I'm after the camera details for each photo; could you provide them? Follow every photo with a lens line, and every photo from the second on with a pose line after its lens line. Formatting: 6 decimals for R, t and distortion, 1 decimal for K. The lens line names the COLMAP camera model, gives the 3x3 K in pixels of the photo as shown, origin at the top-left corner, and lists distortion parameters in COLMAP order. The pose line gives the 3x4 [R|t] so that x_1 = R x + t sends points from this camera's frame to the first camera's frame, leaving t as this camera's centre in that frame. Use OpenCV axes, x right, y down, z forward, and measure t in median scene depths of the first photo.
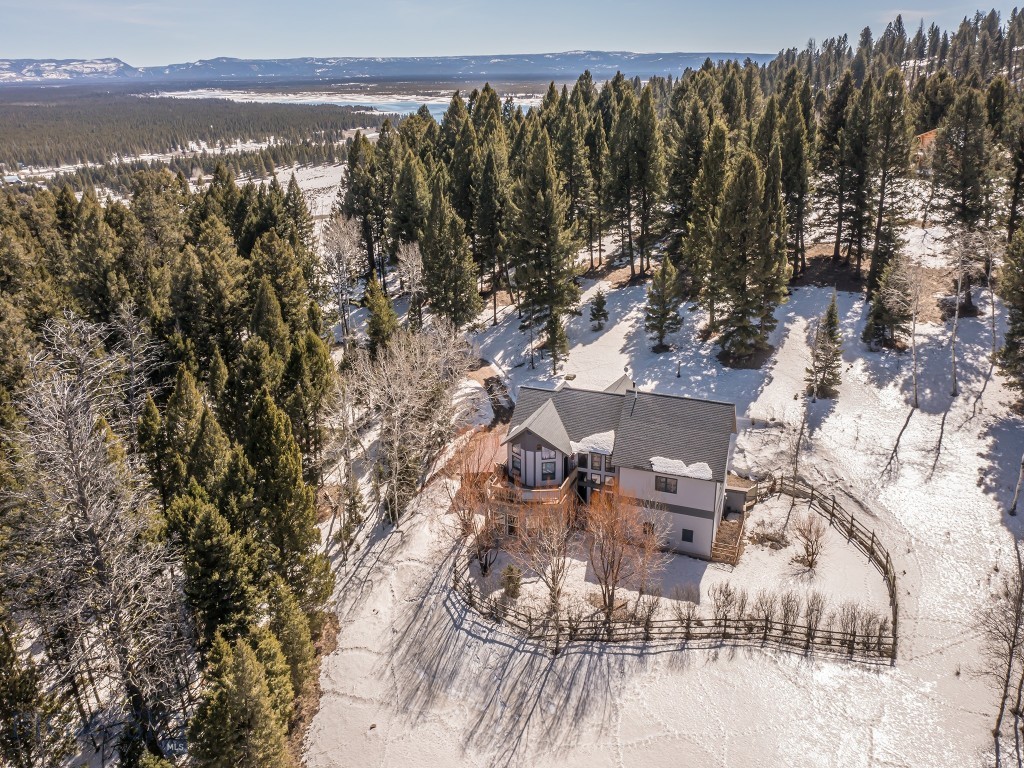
lens RADIAL K [[854.1, 0, 518.2], [0, 854.1, 379.9], [0, 0, 1]] dist [-0.008591, -0.002648]
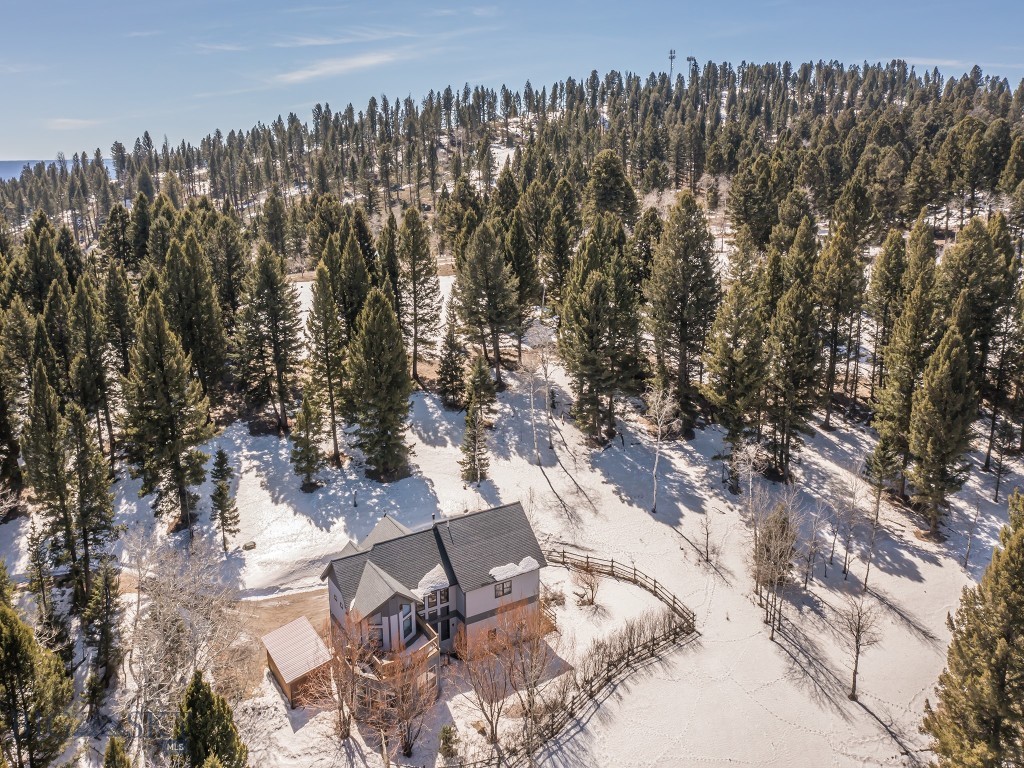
lens RADIAL K [[854.1, 0, 518.2], [0, 854.1, 379.9], [0, 0, 1]] dist [-0.008591, -0.002648]
pose [[0.574131, -0.208437, 0.791788, -0.672440], [0.283396, 0.957867, 0.046665, -0.196059], [-0.768154, 0.197598, 0.609011, 0.245570]]
